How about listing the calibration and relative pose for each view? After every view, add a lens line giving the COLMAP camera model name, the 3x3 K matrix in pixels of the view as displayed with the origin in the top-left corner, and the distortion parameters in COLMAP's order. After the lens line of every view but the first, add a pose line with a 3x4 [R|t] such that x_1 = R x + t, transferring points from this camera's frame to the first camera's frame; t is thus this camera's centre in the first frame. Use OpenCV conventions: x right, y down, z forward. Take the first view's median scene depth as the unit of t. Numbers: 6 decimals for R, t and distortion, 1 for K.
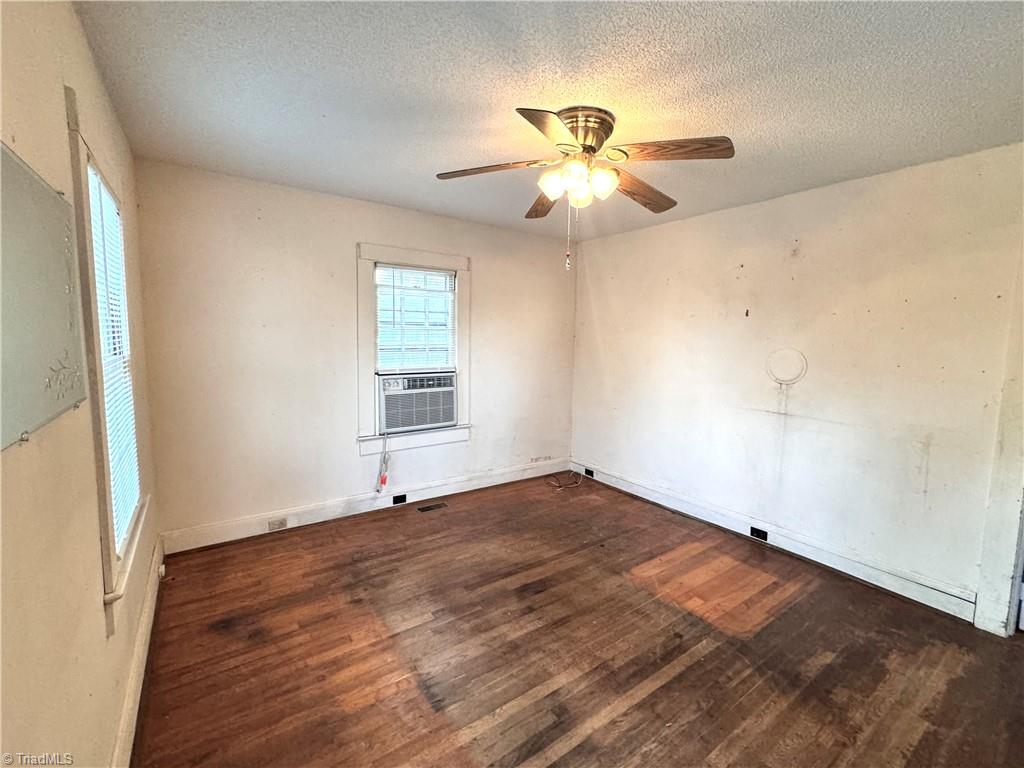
lens RADIAL K [[433.3, 0, 512.0], [0, 433.3, 384.0], [0, 0, 1]] dist [-0.000392, -0.000214]
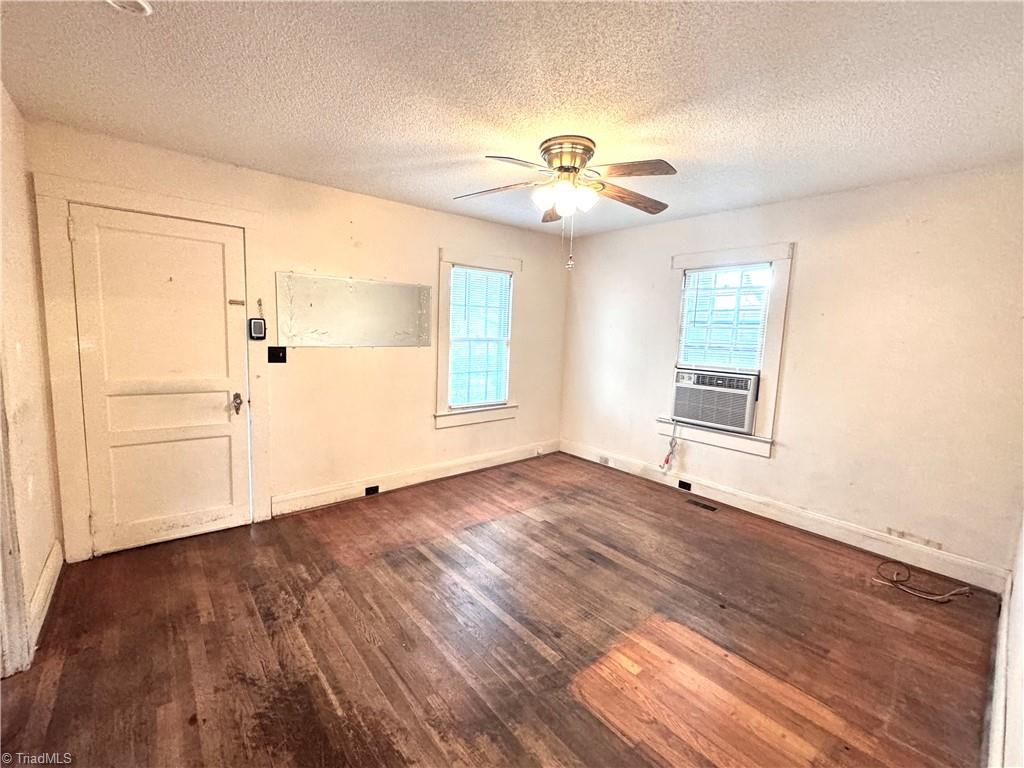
lens RADIAL K [[433.3, 0, 512.0], [0, 433.3, 384.0], [0, 0, 1]] dist [-0.000392, -0.000214]
pose [[0.092300, 0.108593, -0.989792, 0.946637], [-0.140534, 0.985506, 0.095018, -0.032537], [0.985764, 0.130330, 0.106223, 0.543994]]
